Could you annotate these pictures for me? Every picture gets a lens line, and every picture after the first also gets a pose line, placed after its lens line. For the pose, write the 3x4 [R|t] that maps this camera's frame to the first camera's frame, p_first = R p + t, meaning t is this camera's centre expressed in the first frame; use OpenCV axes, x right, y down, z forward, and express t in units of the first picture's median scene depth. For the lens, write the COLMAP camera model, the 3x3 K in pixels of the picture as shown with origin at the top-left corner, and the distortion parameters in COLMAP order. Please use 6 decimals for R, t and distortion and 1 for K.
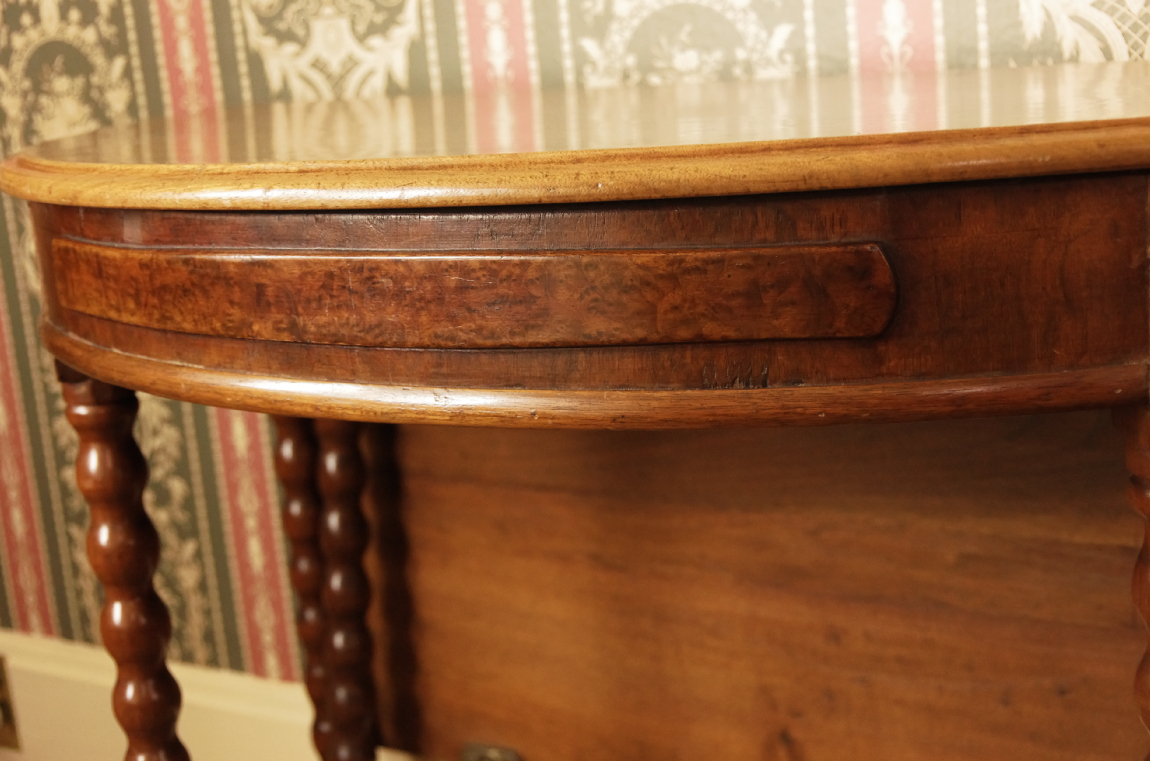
lens RADIAL K [[1856.6, 0, 578.1], [0, 1856.6, 399.1], [0, 0, 1]] dist [-0.016210, 0.019063]
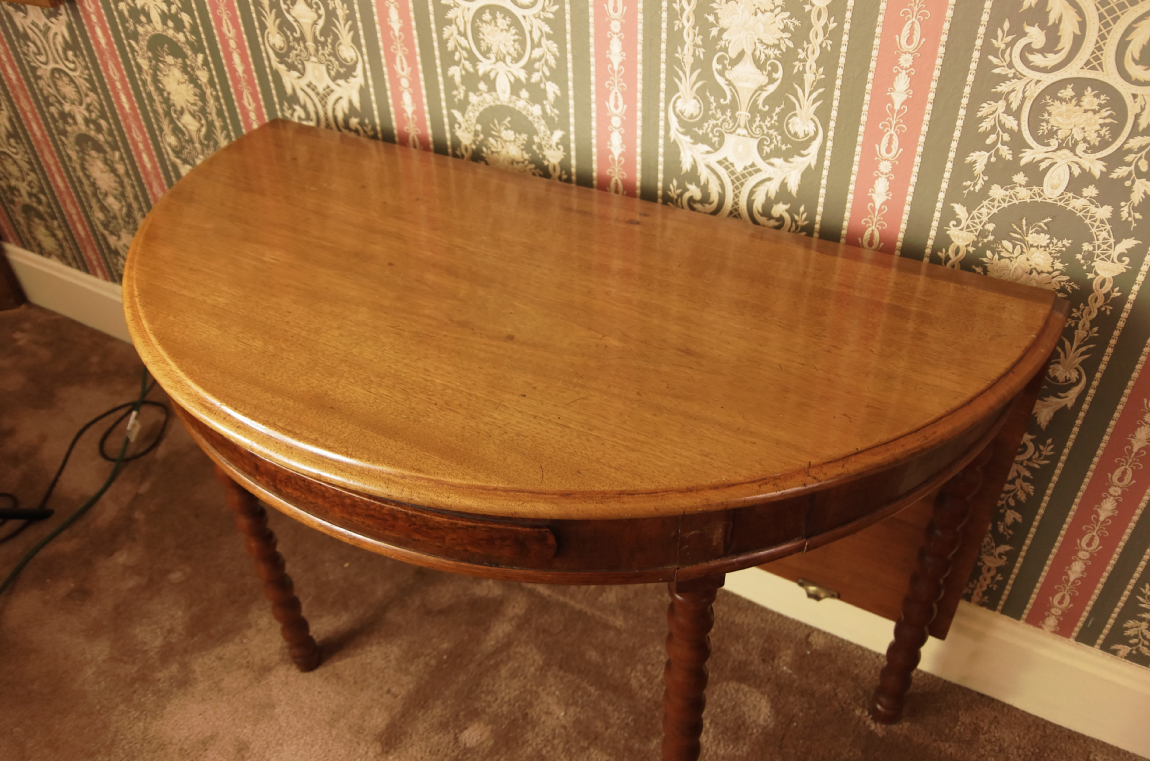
lens RADIAL K [[888.1, 0, 573.0], [0, 888.1, 389.0], [0, 0, 1]] dist [-0.010686, 0.006158]
pose [[0.997149, 0.007638, 0.075072, 0.092264], [-0.039528, 0.900312, 0.433445, -0.536991], [-0.064277, -0.435177, 0.898048, 0.146804]]
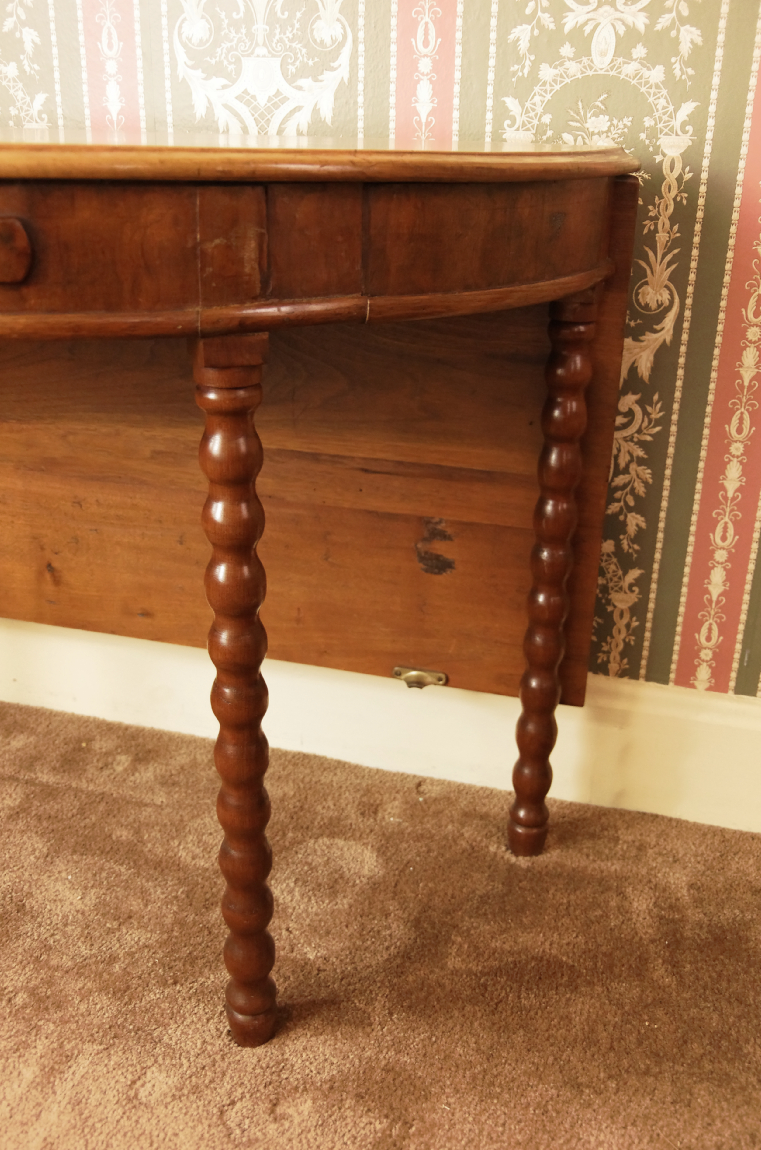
lens RADIAL K [[1142.2, 0, 381.9], [0, 1142.2, 586.9], [0, 0, 1]] dist [-0.035301, 0.025539]
pose [[0.950443, -0.017257, 0.310419, 0.124297], [-0.037734, 0.984674, 0.170275, 0.035012], [-0.308600, -0.173550, 0.935225, -0.004409]]
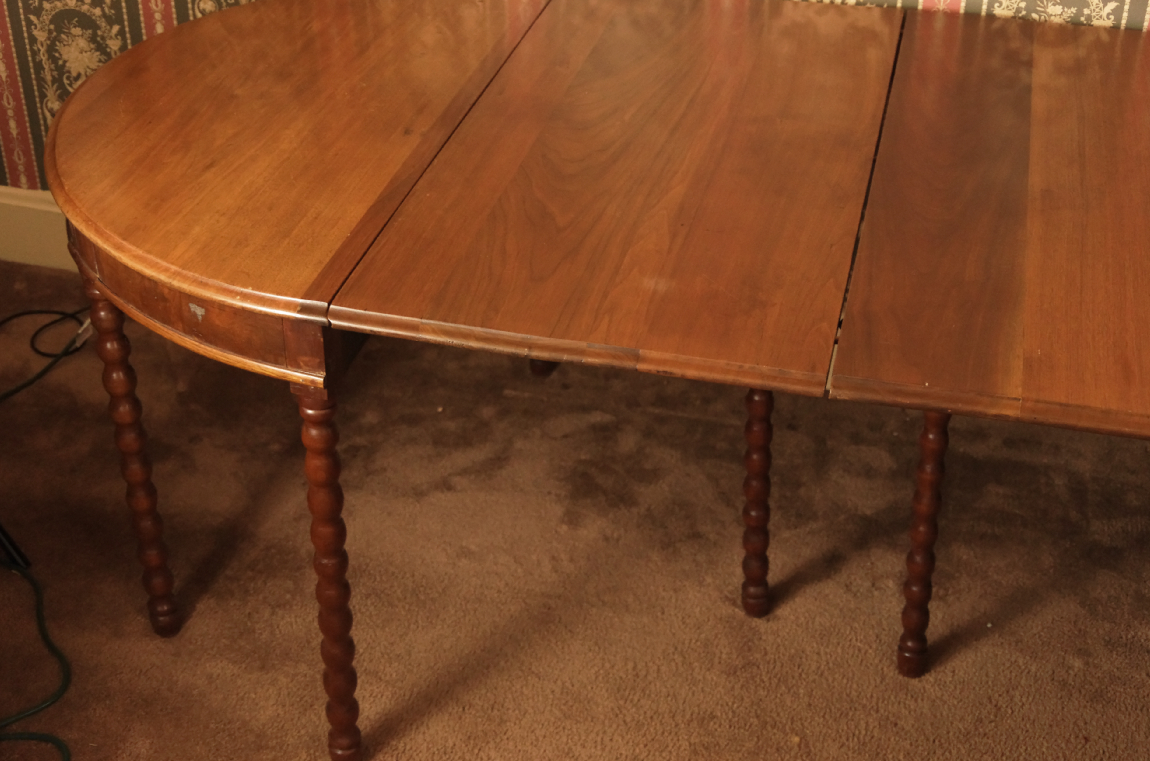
lens RADIAL K [[1680.2, 0, 576.8], [0, 1680.2, 389.1], [0, 0, 1]] dist [-0.015551, 0.042578]
pose [[0.945335, -0.089461, 0.313591, -1.029922], [-0.024098, 0.939841, 0.340760, -0.612421], [-0.325210, -0.329689, 0.886309, -1.384390]]
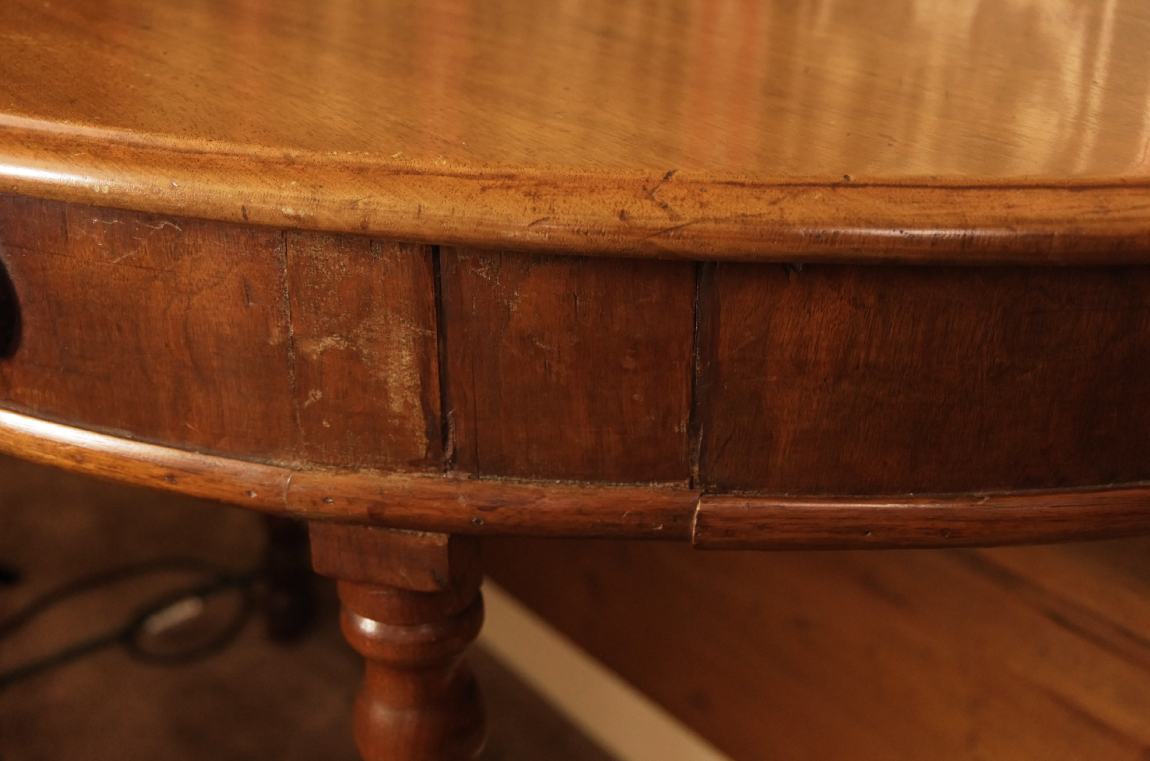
lens RADIAL K [[1571.6, 0, 574.9], [0, 1571.6, 380.5], [0, 0, 1]] dist [-0.013075, -0.020548]
pose [[0.939709, 0.214699, -0.266178, 0.476132], [-0.149171, 0.957750, 0.245893, -0.186459], [0.307725, -0.191362, 0.932033, 0.378926]]
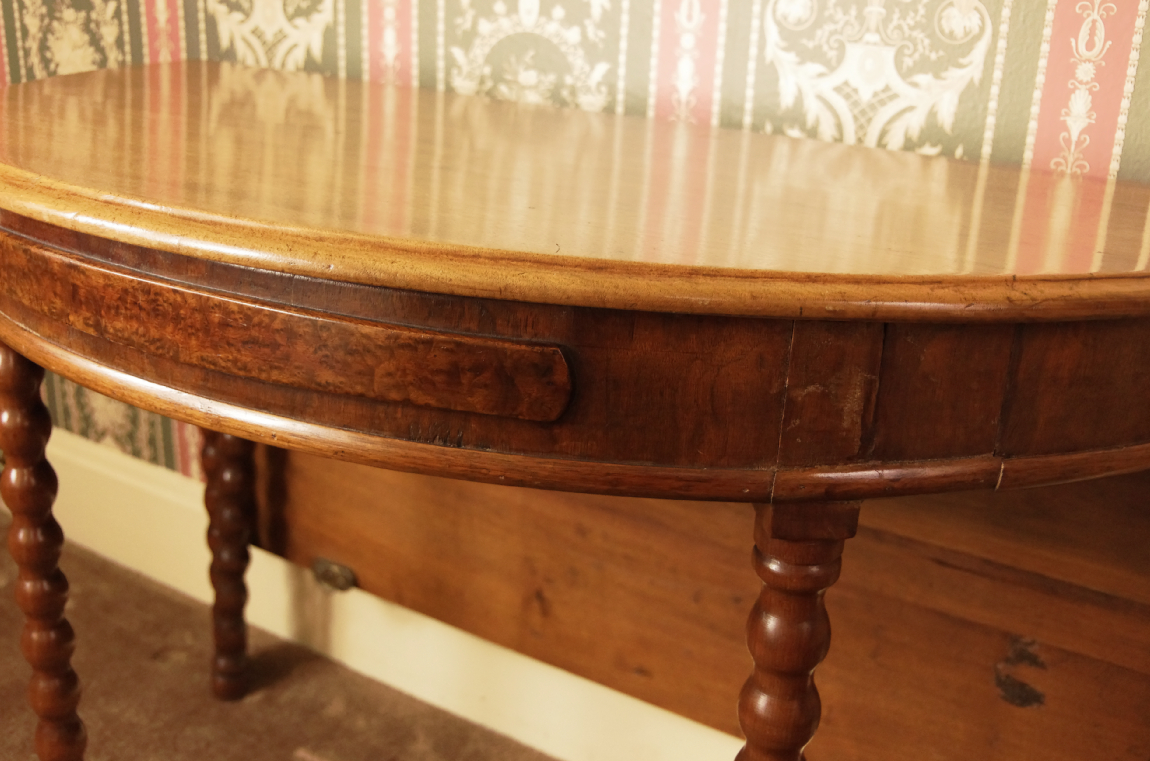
lens RADIAL K [[1266.3, 0, 574.5], [0, 1266.3, 395.4], [0, 0, 1]] dist [-0.051767, 0.055986]
pose [[0.991214, 0.119330, 0.057045, 0.105349], [-0.125814, 0.983716, 0.128352, -0.130081], [-0.040800, -0.134402, 0.990087, 0.165817]]
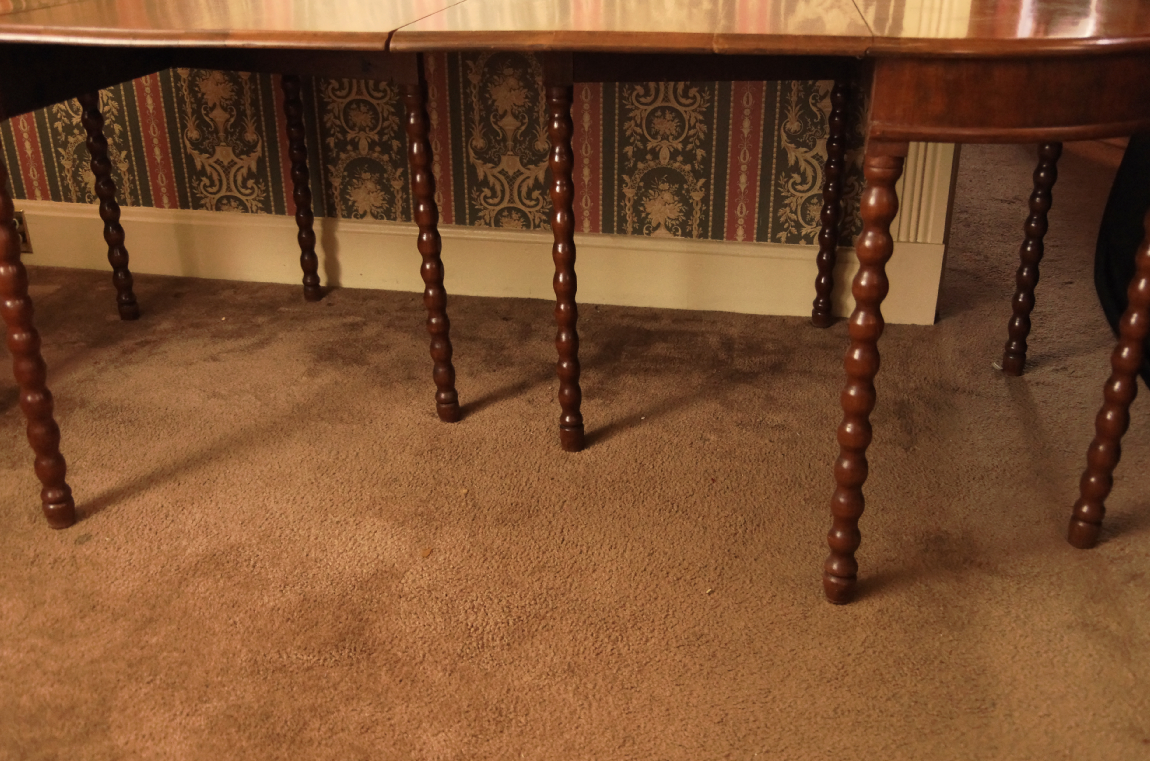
lens RADIAL K [[1142.2, 0, 573.5], [0, 1142.2, 385.3], [0, 0, 1]] dist [-0.035301, 0.025539]
pose [[0.923603, -0.079312, 0.375057, -0.511062], [0.007013, 0.981696, 0.190326, 0.204899], [-0.383287, -0.173155, 0.907253, -1.265067]]
